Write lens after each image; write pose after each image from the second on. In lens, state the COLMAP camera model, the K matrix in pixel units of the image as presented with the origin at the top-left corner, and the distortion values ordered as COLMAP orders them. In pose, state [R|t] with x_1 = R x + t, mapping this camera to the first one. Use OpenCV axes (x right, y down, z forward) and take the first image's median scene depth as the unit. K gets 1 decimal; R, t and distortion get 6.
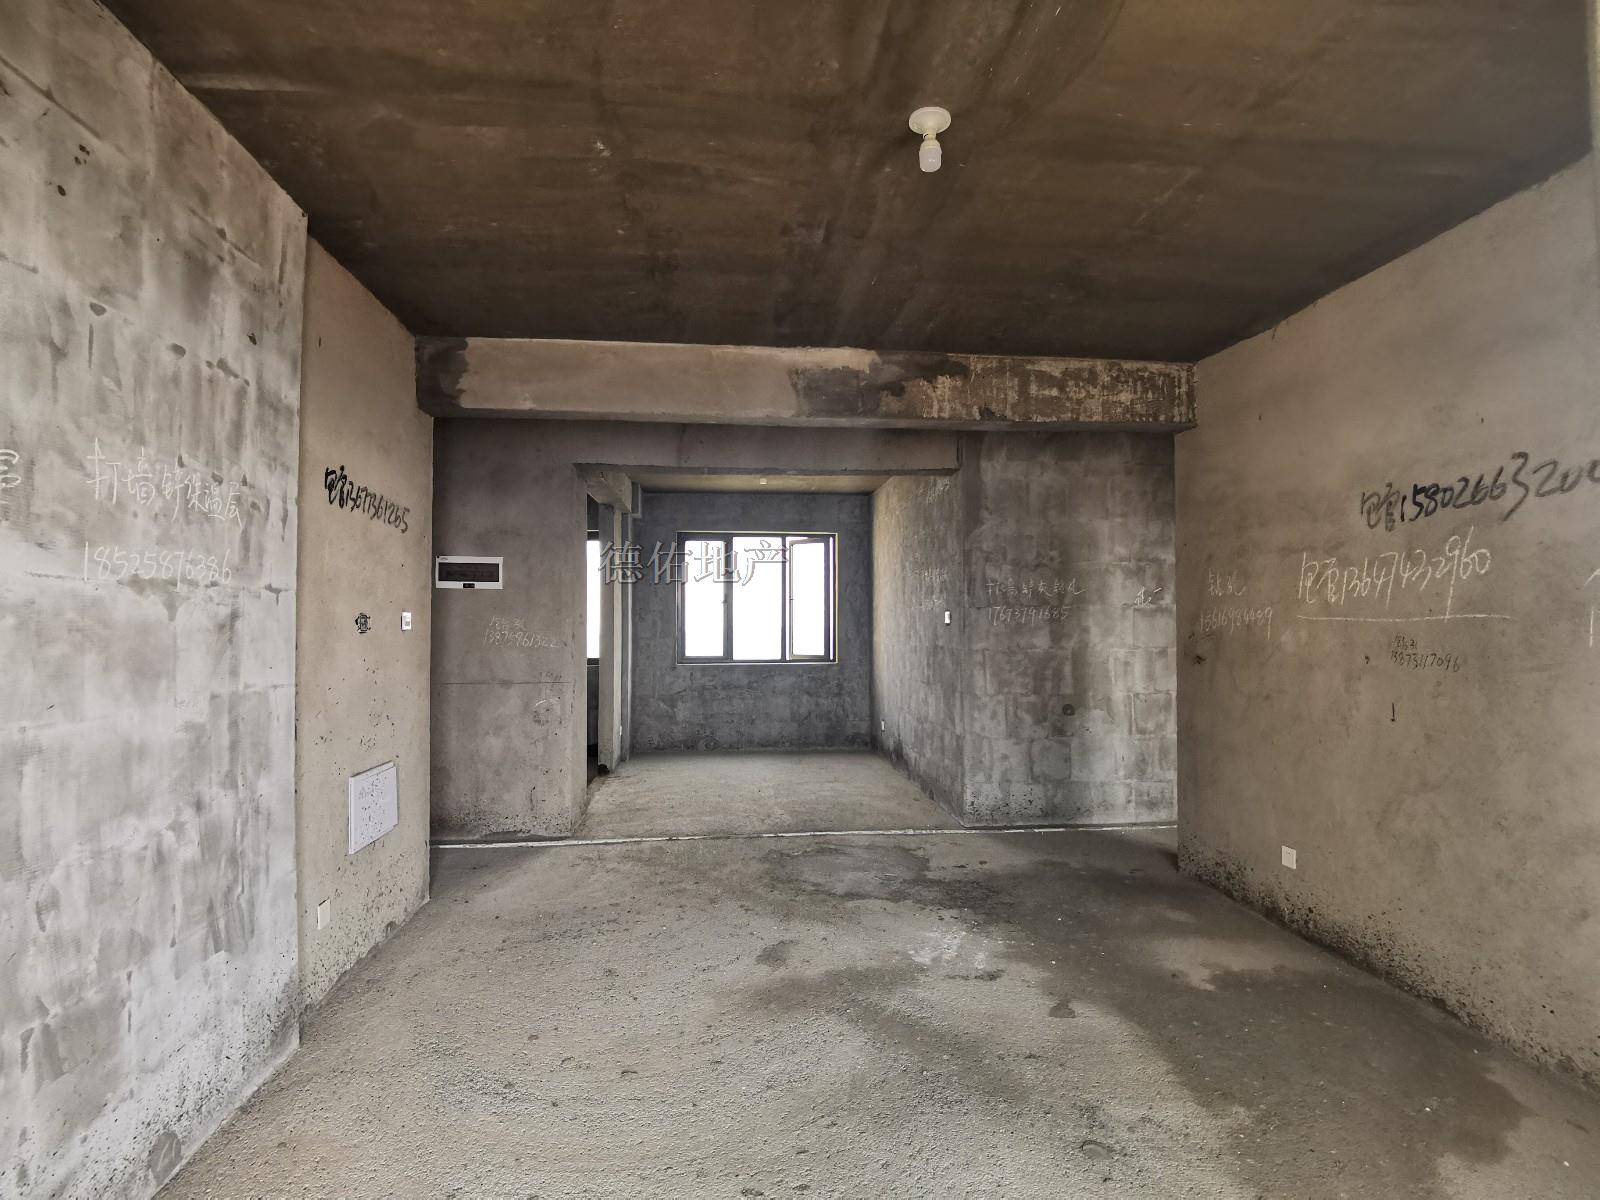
lens RADIAL K [[775.7, 0, 795.5], [0, 775.7, 608.8], [0, 0, 1]] dist [0.005317, 0.000101]
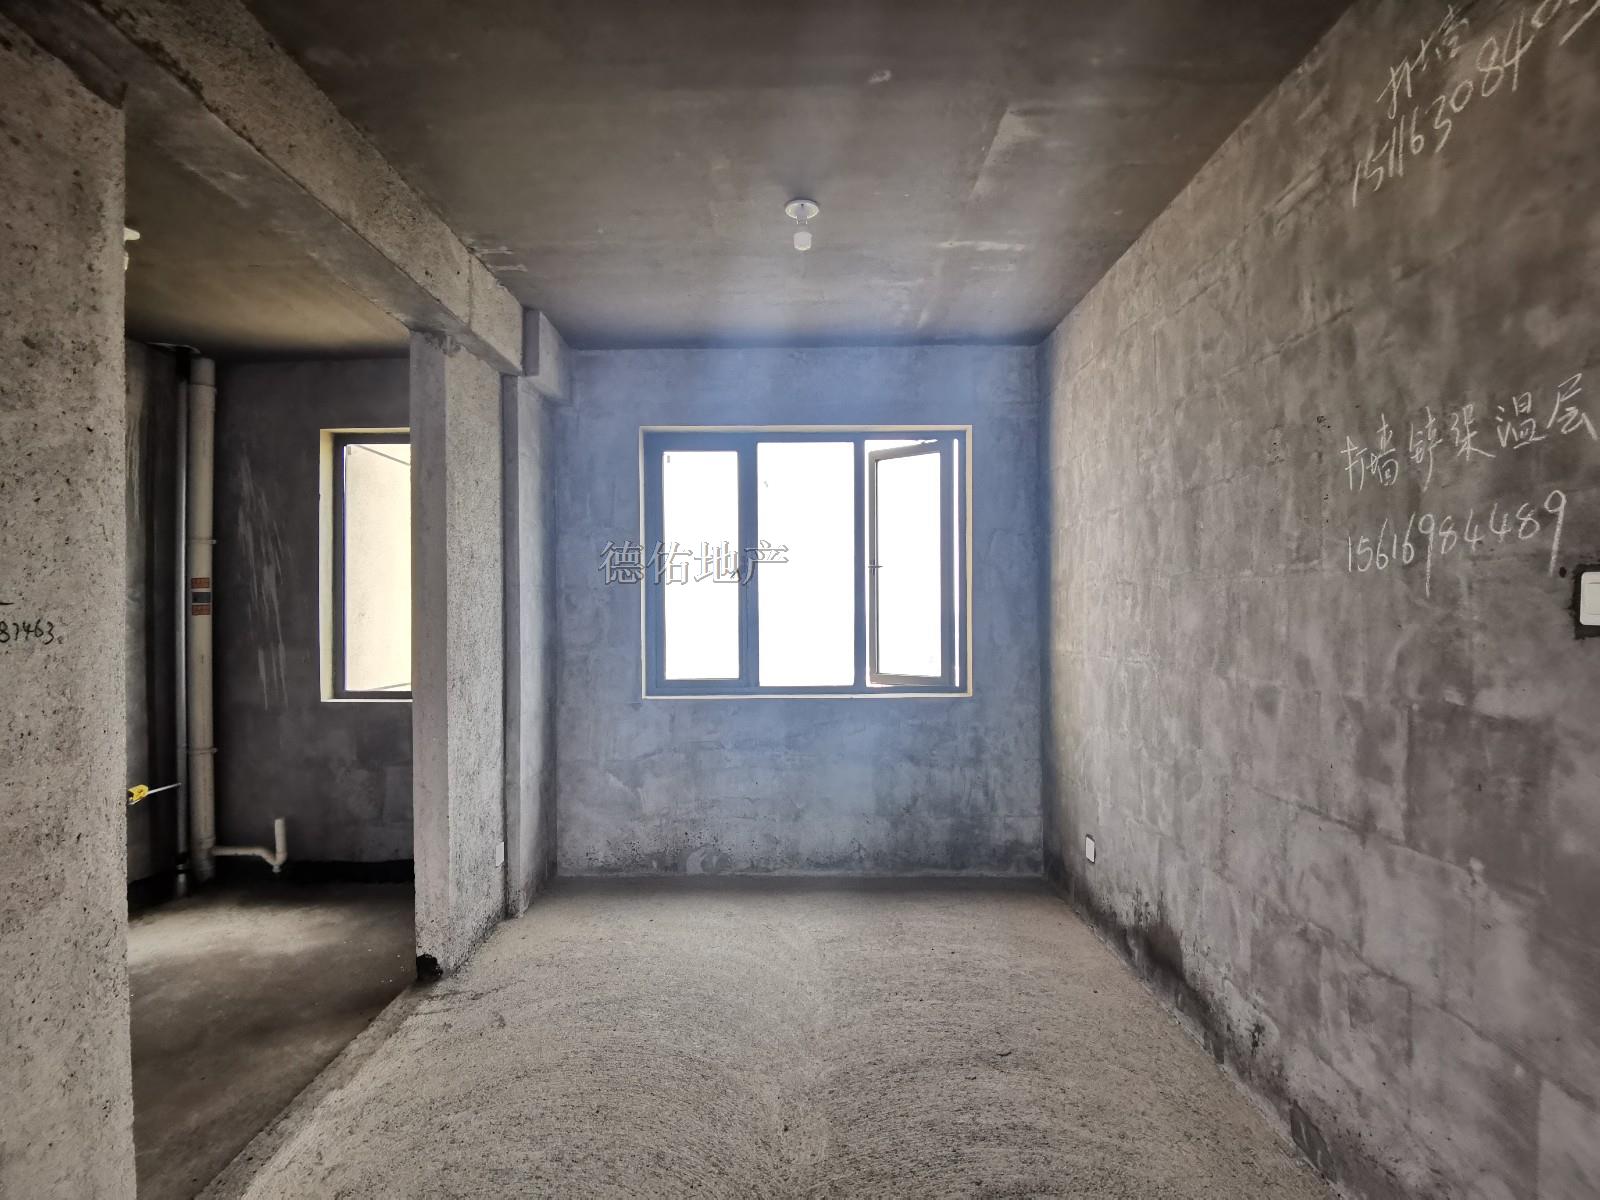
lens RADIAL K [[775.7, 0, 799.4], [0, 775.7, 598.5], [0, 0, 1]] dist [0.005317, 0.000101]
pose [[0.995215, -0.005830, -0.097534, -0.005404], [0.006959, 0.999913, 0.011243, 0.003339], [0.097460, -0.011868, 0.995169, 0.512813]]
